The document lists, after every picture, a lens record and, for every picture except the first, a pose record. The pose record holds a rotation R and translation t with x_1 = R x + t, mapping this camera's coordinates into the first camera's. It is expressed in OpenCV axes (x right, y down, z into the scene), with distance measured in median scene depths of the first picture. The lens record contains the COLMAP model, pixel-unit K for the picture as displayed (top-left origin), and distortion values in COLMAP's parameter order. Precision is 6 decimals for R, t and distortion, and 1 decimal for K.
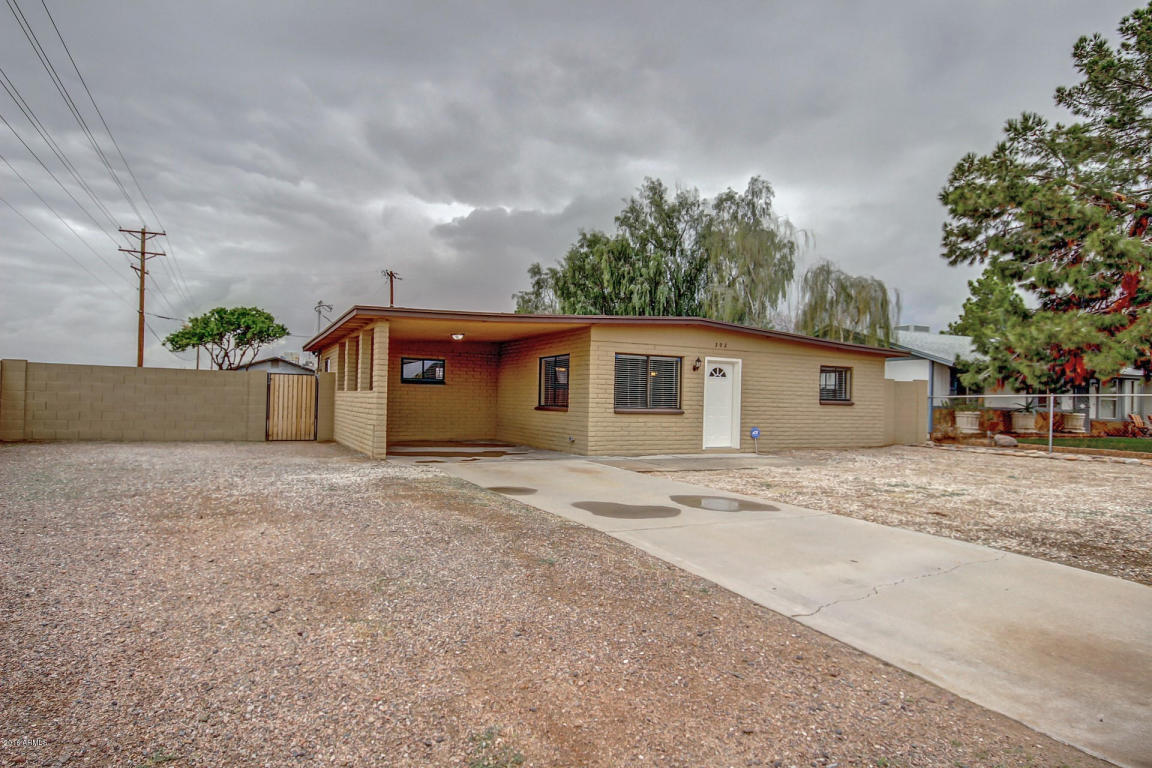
lens RADIAL K [[693.7, 0, 584.8], [0, 693.7, 390.0], [0, 0, 1]] dist [0.016025, 0.001068]
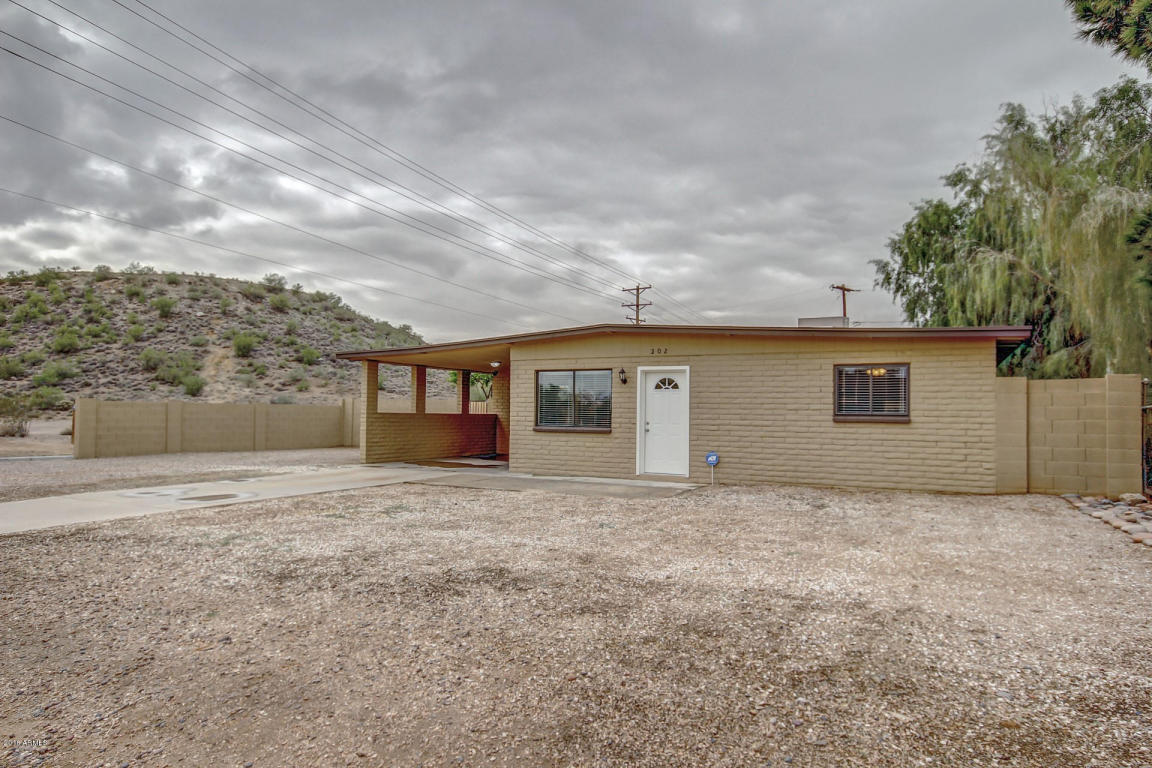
lens RADIAL K [[714.7, 0, 554.8], [0, 714.7, 410.2], [0, 0, 1]] dist [-0.004962, -0.000562]
pose [[0.553697, -0.019094, -0.832499, 0.808538], [0.012650, 0.999815, -0.014518, 0.016592], [0.832622, -0.002493, 0.553836, 0.405007]]
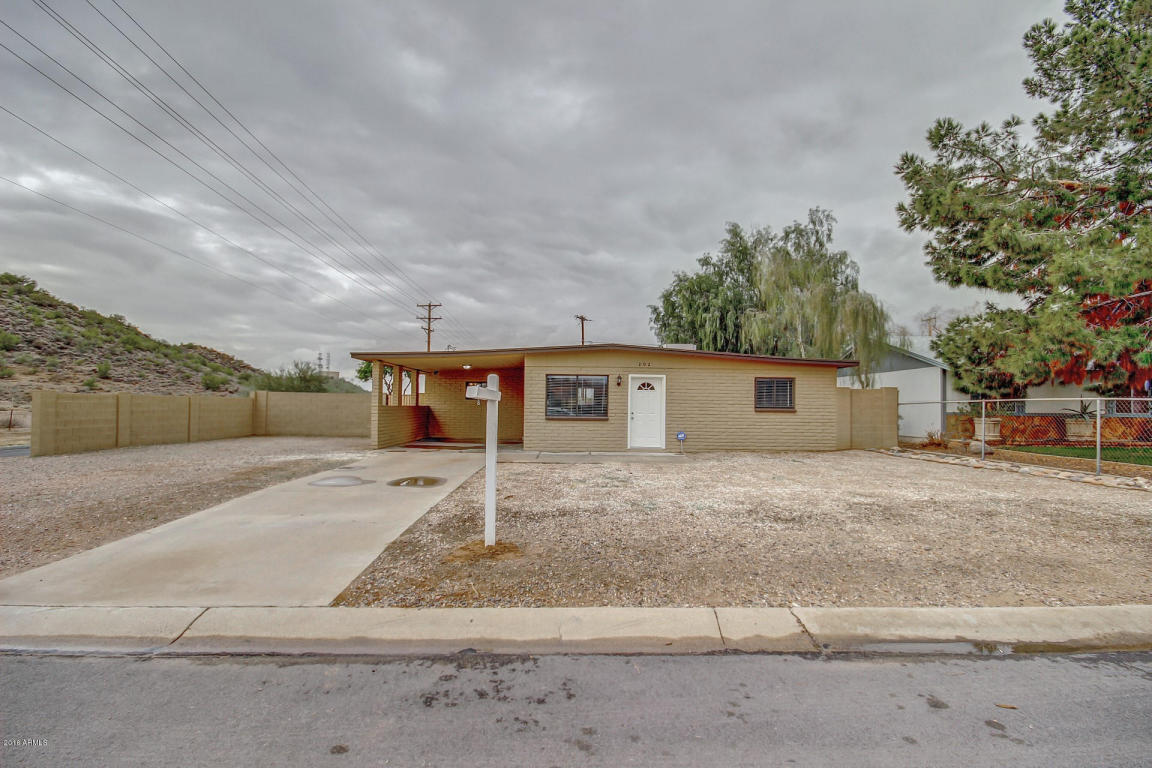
lens RADIAL K [[549.8, 0, 567.9], [0, 549.8, 387.2], [0, 0, 1]] dist [-0.002910, -0.001497]
pose [[0.892377, -0.026959, -0.450484, 0.494040], [0.015380, 0.999451, -0.029345, 0.002344], [0.451028, 0.019258, 0.892302, 0.067935]]
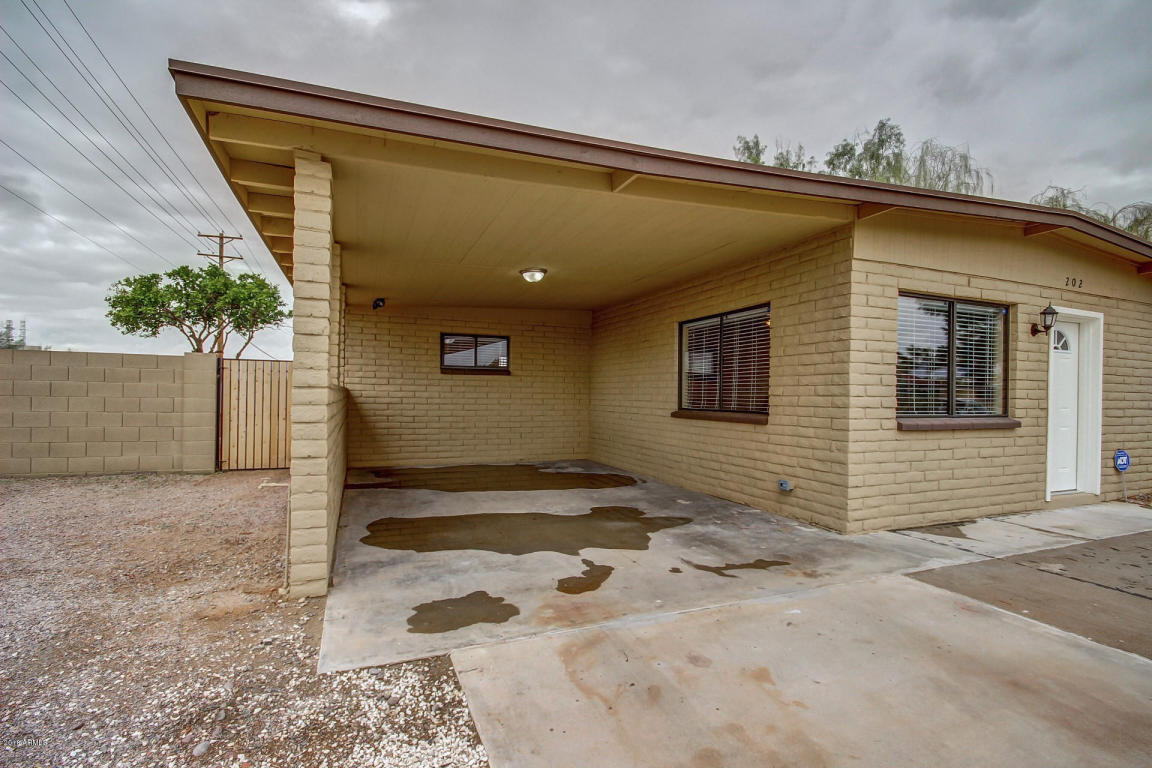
lens RADIAL K [[549.8, 0, 571.5], [0, 549.8, 390.9], [0, 0, 1]] dist [-0.002910, -0.001497]
pose [[0.995891, -0.010607, -0.089940, -0.113591], [0.011208, 0.999918, 0.006176, 0.004164], [0.089867, -0.007159, 0.995928, 0.568057]]
